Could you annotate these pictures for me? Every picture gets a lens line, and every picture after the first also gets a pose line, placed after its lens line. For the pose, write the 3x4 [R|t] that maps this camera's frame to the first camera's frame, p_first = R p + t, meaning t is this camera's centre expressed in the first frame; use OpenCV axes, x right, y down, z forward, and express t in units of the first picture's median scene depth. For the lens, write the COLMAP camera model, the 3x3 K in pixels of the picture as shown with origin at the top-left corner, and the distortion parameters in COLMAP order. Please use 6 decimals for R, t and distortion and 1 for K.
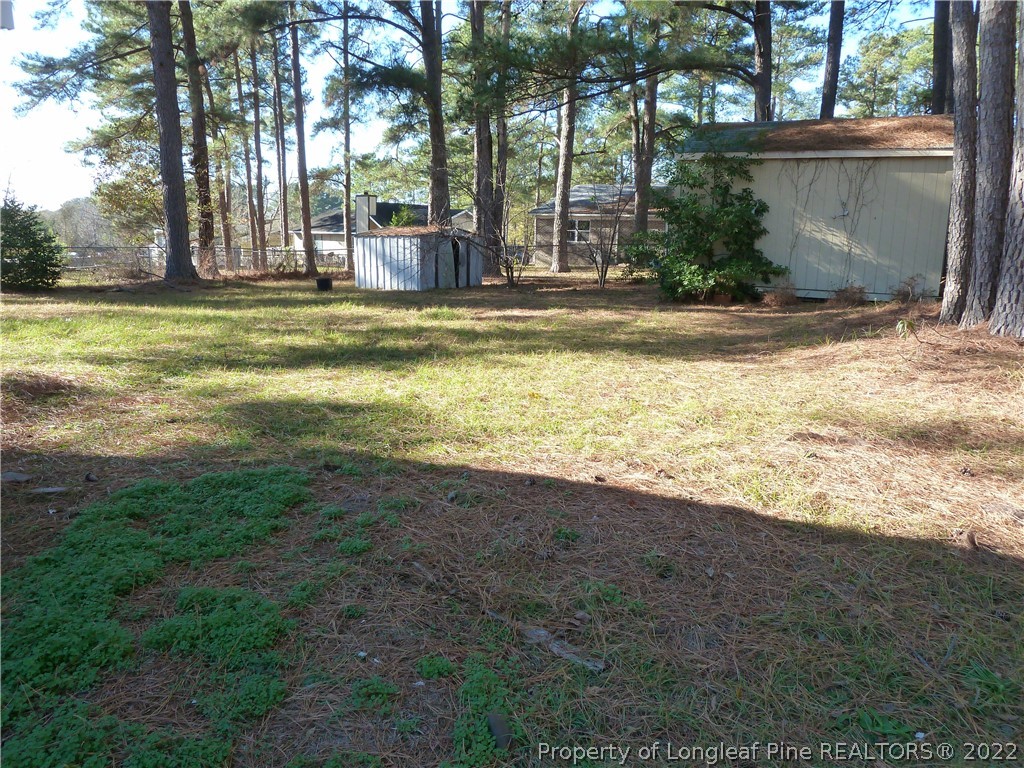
lens RADIAL K [[759.8, 0, 511.3], [0, 759.8, 378.7], [0, 0, 1]] dist [-0.038675, 0.007229]
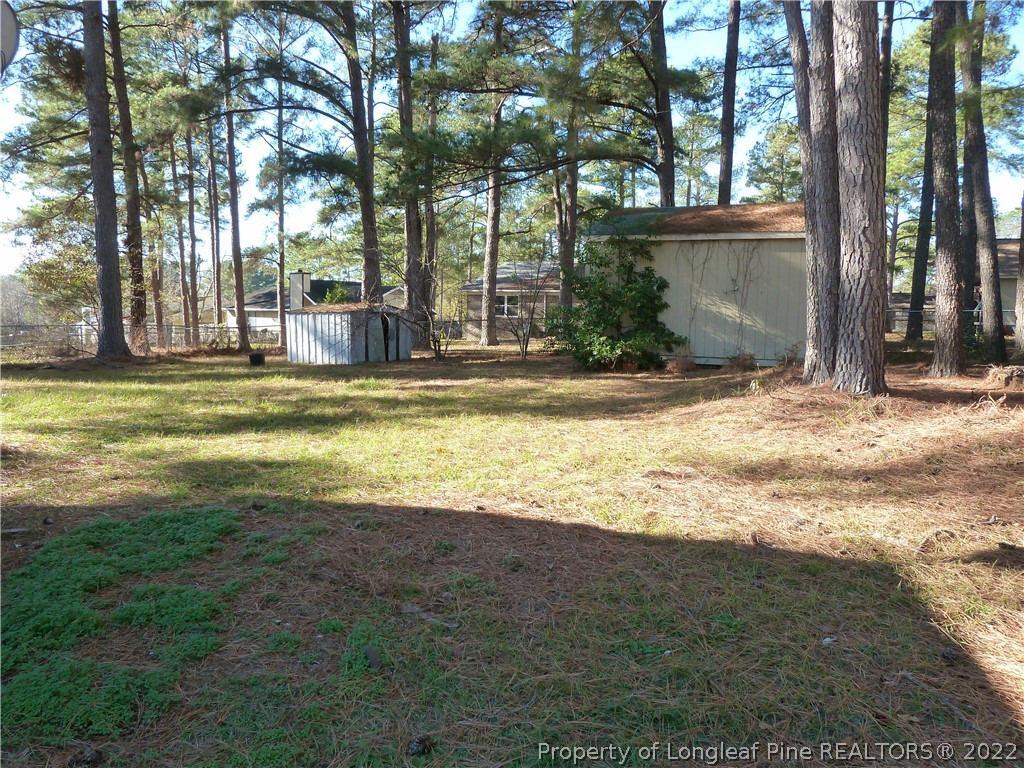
lens RADIAL K [[759.8, 0, 511.4], [0, 759.8, 378.9], [0, 0, 1]] dist [-0.038675, 0.007229]
pose [[0.996474, -0.015900, 0.082382, 0.019021], [0.023756, 0.995168, -0.095270, 0.011709], [-0.080469, 0.096892, 0.992037, -0.068456]]
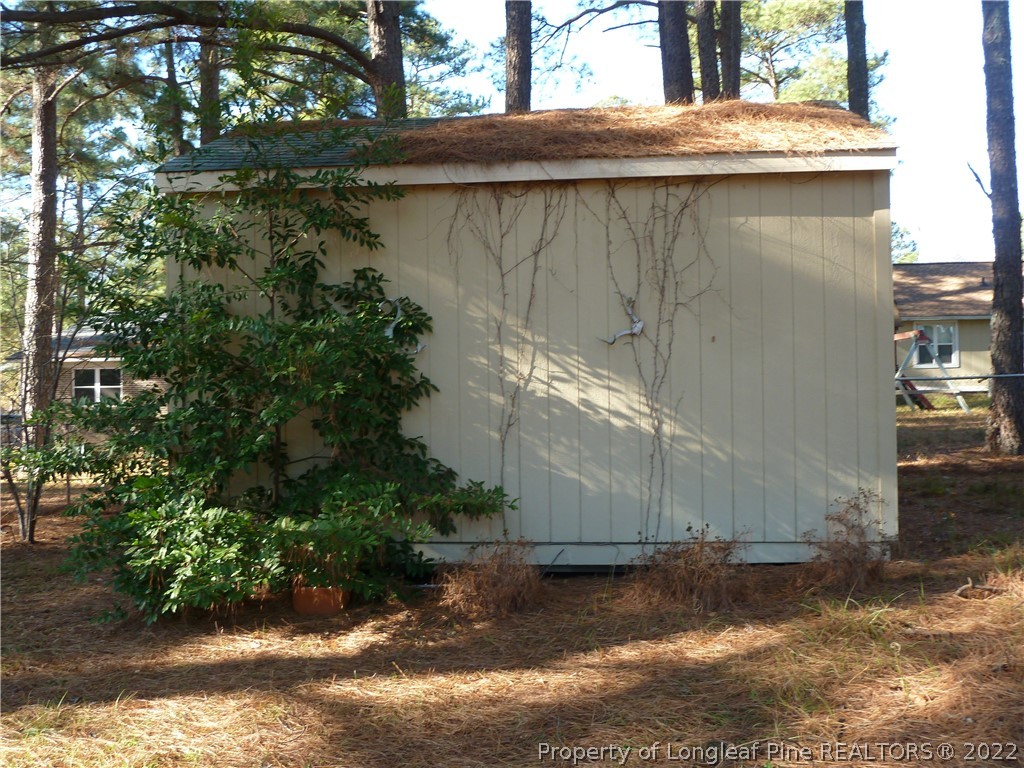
lens RADIAL K [[1036.7, 0, 509.7], [0, 1036.7, 382.0], [0, 0, 1]] dist [-0.027580, 0.000000]
pose [[0.915958, -0.037272, 0.399540, 0.185412], [0.111397, 0.980160, -0.163943, -0.117981], [-0.385502, 0.194672, 0.901937, 0.570314]]
